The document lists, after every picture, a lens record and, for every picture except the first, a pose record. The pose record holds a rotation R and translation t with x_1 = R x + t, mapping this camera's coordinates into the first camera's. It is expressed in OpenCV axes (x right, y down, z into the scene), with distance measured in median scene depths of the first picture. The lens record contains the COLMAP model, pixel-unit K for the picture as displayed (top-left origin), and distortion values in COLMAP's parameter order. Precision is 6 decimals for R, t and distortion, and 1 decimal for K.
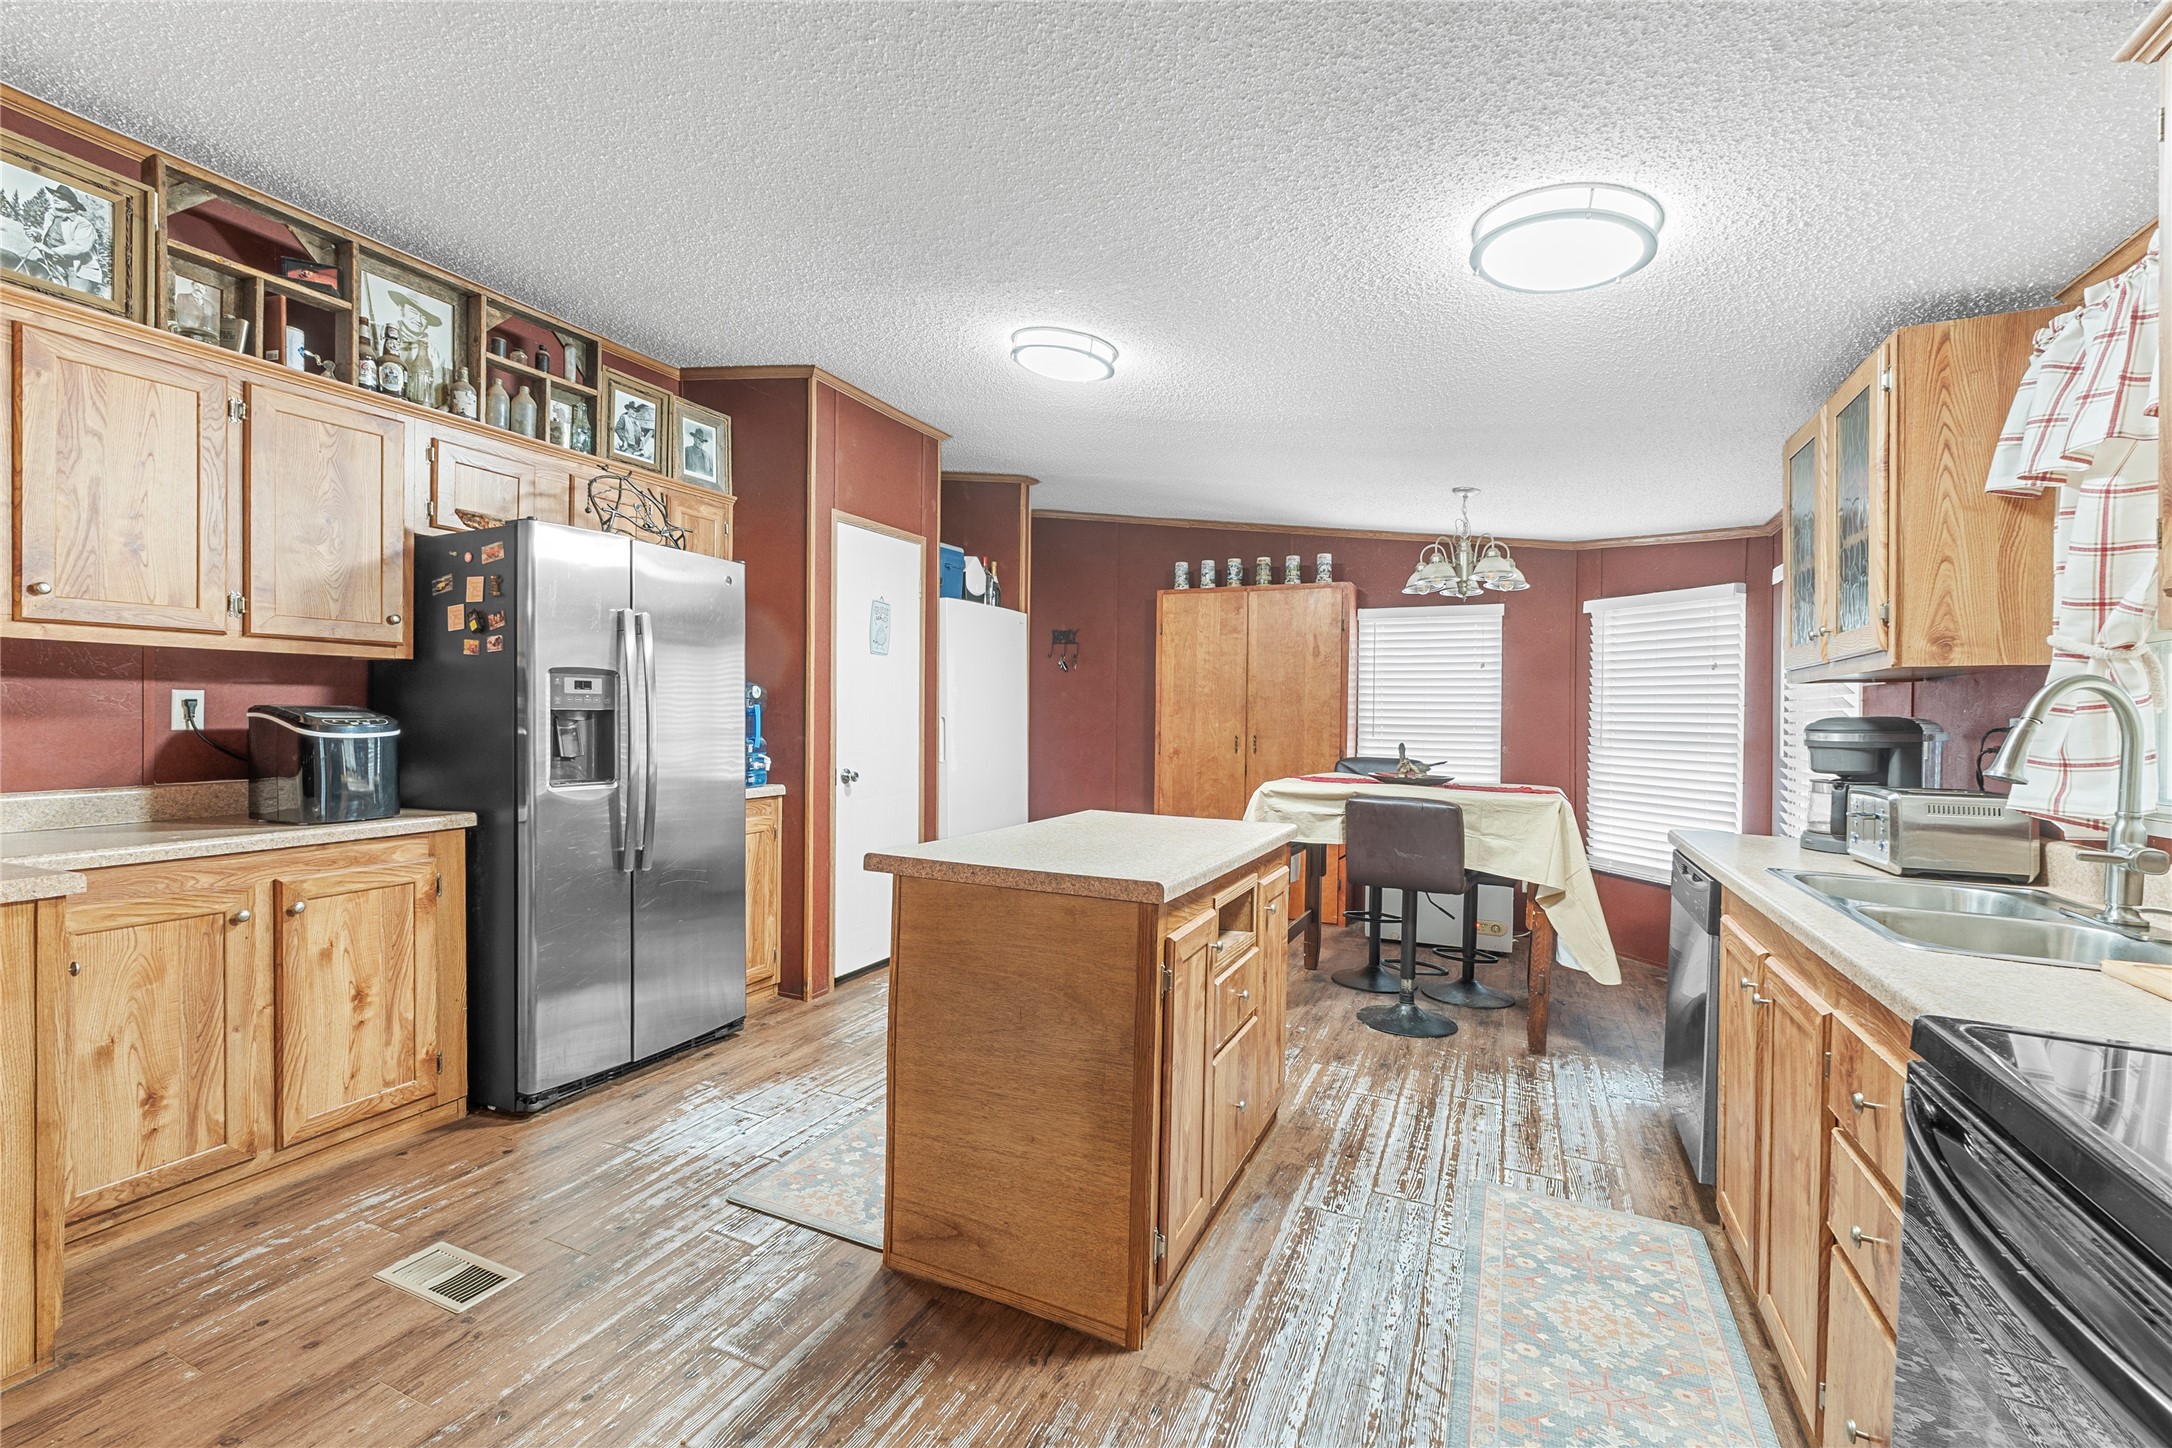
lens RADIAL K [[922.4, 0, 1075.6], [0, 922.4, 712.8], [0, 0, 1]] dist [0.003220, -0.000188]
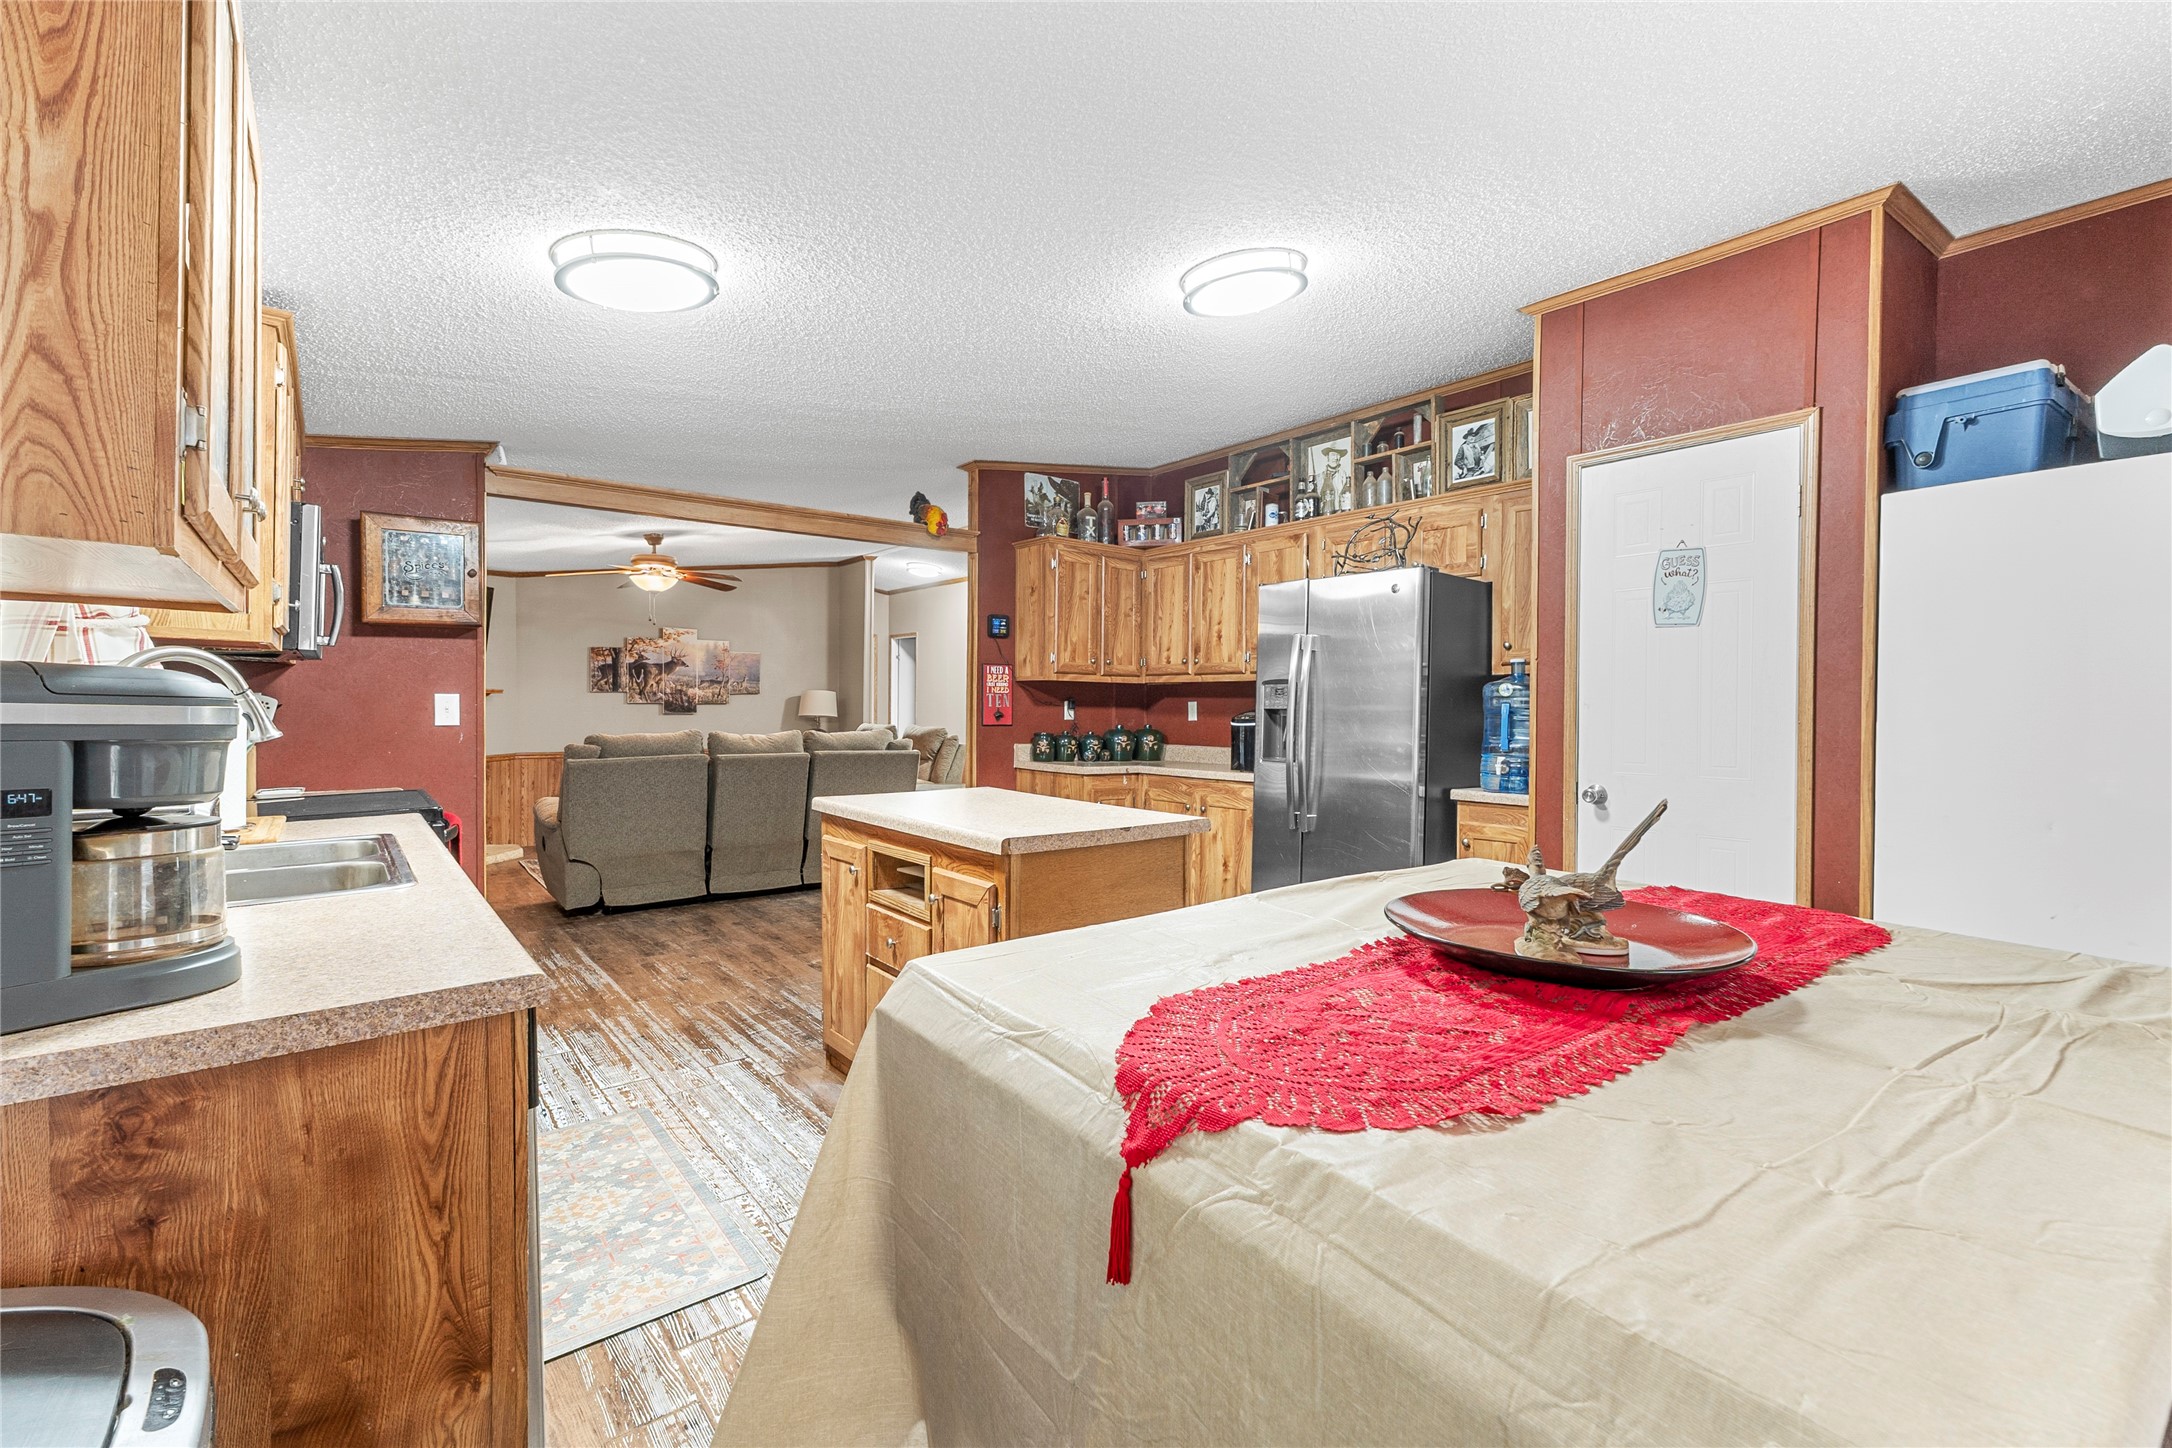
lens RADIAL K [[922.4, 0, 1096.0], [0, 922.4, 719.8], [0, 0, 1]] dist [0.003220, -0.000188]
pose [[-0.429960, -0.004621, -0.902836, 0.792660], [-0.012487, 0.999922, 0.000829, 0.014084], [0.902762, 0.011630, -0.429984, 1.221199]]
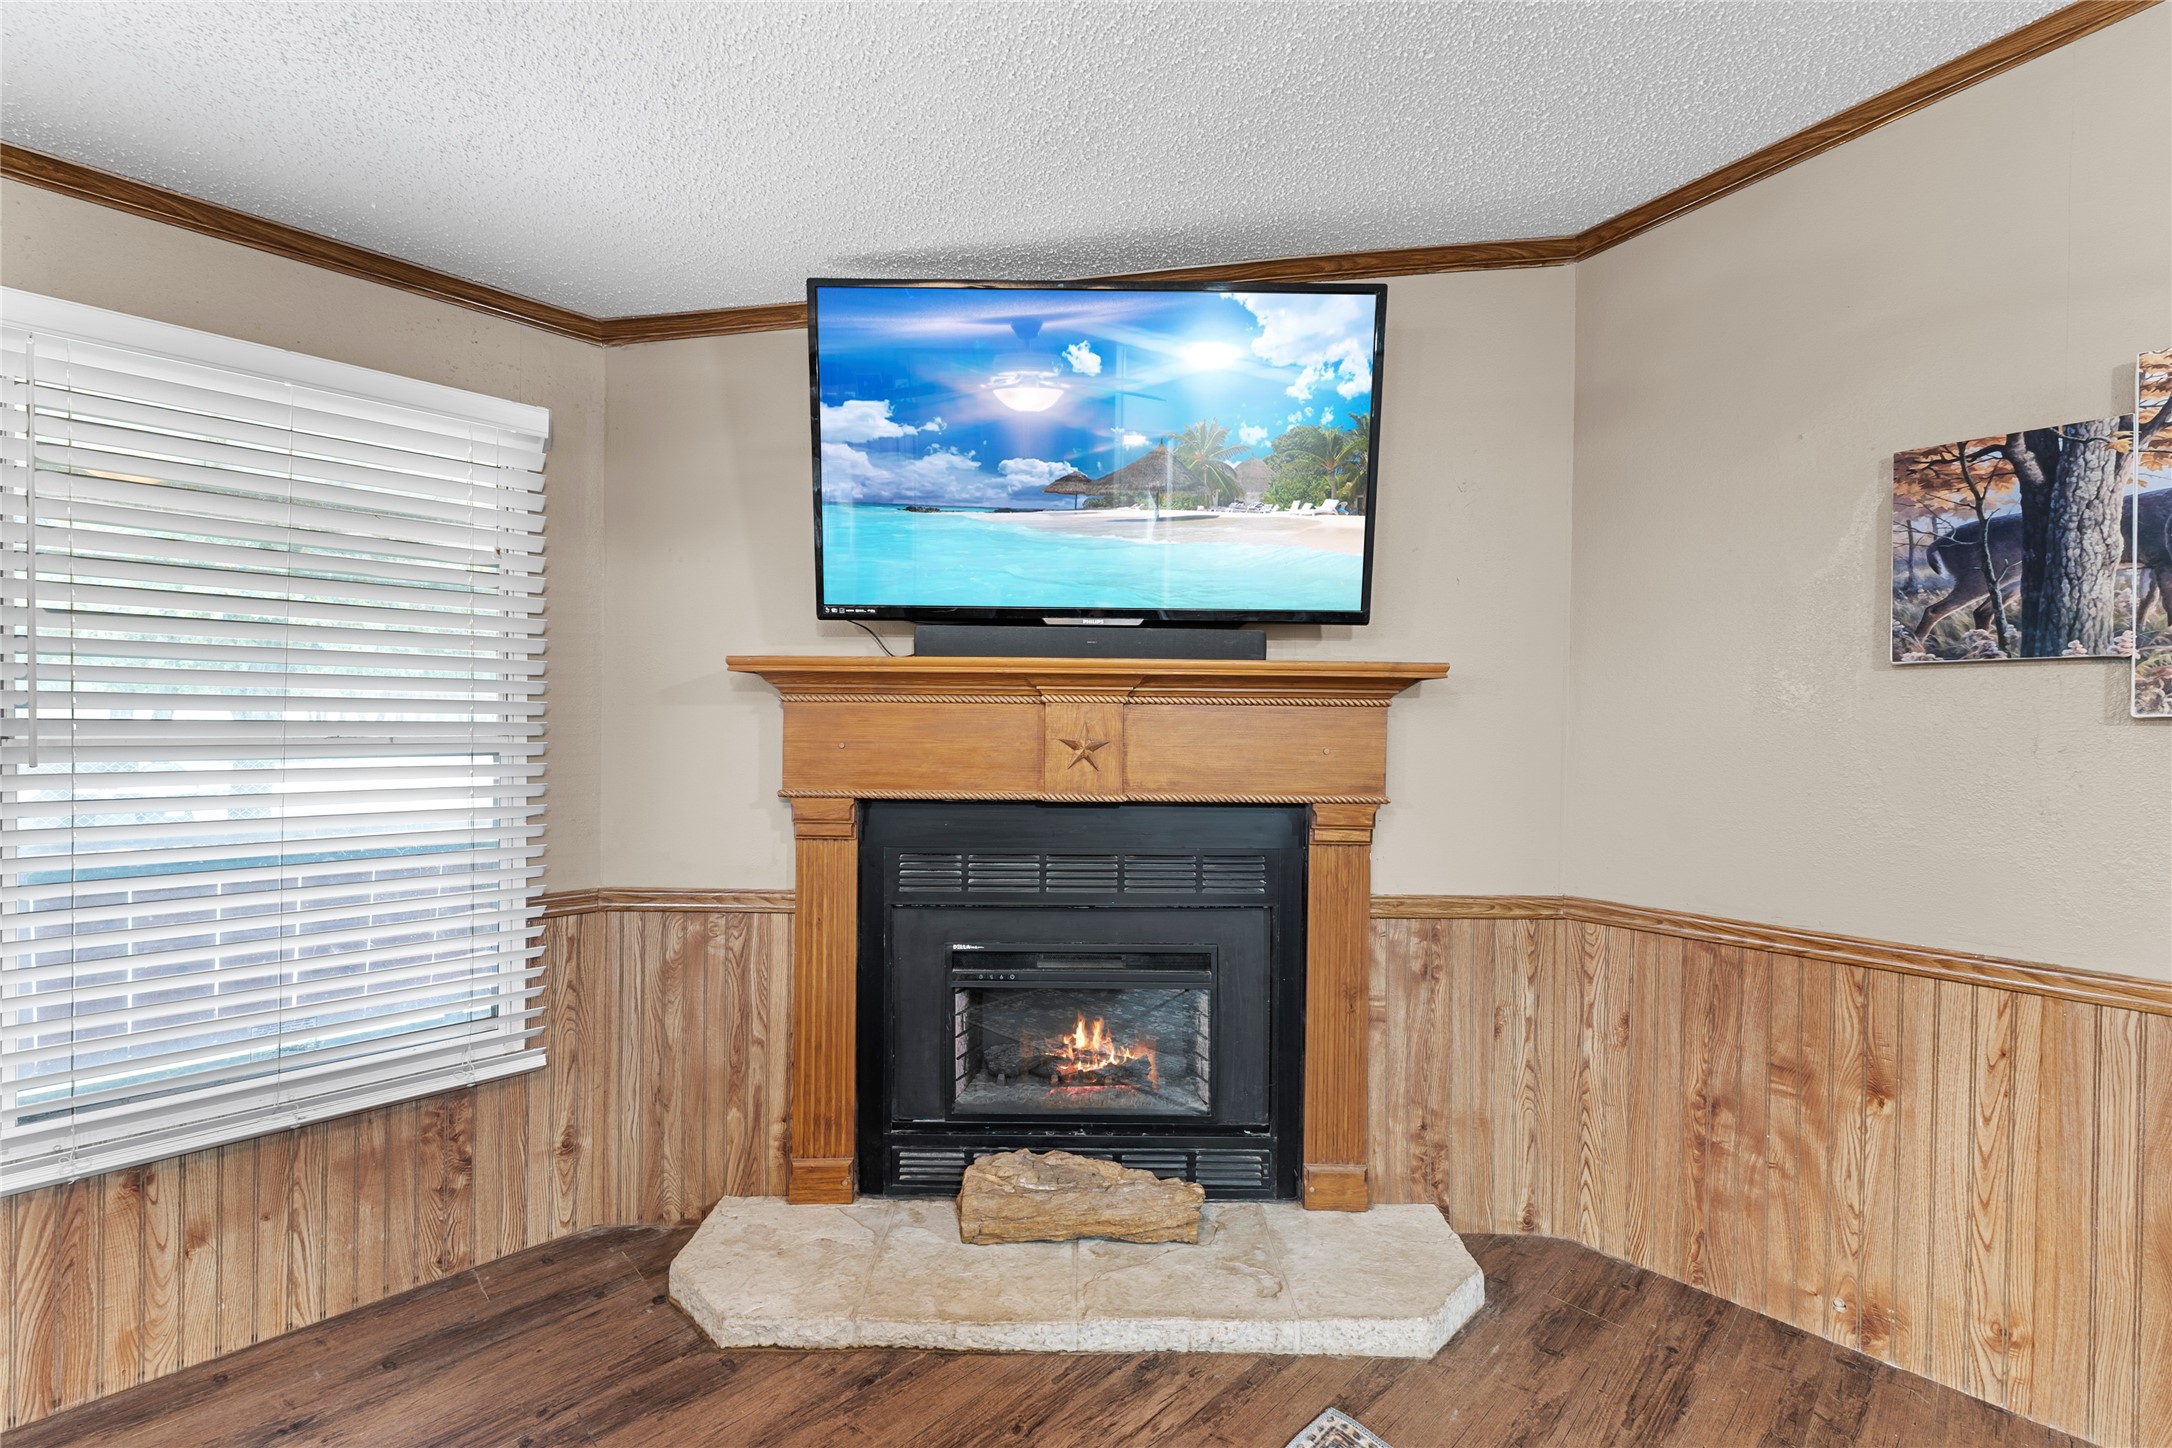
lens RADIAL K [[922.4, 0, 1086.4], [0, 922.4, 717.4], [0, 0, 1]] dist [0.003220, -0.000188]
pose [[-0.933417, -0.028611, 0.357650, -0.726971], [-0.023064, 0.999539, 0.019766, -0.014246], [-0.358051, 0.010201, -0.933646, -0.534768]]
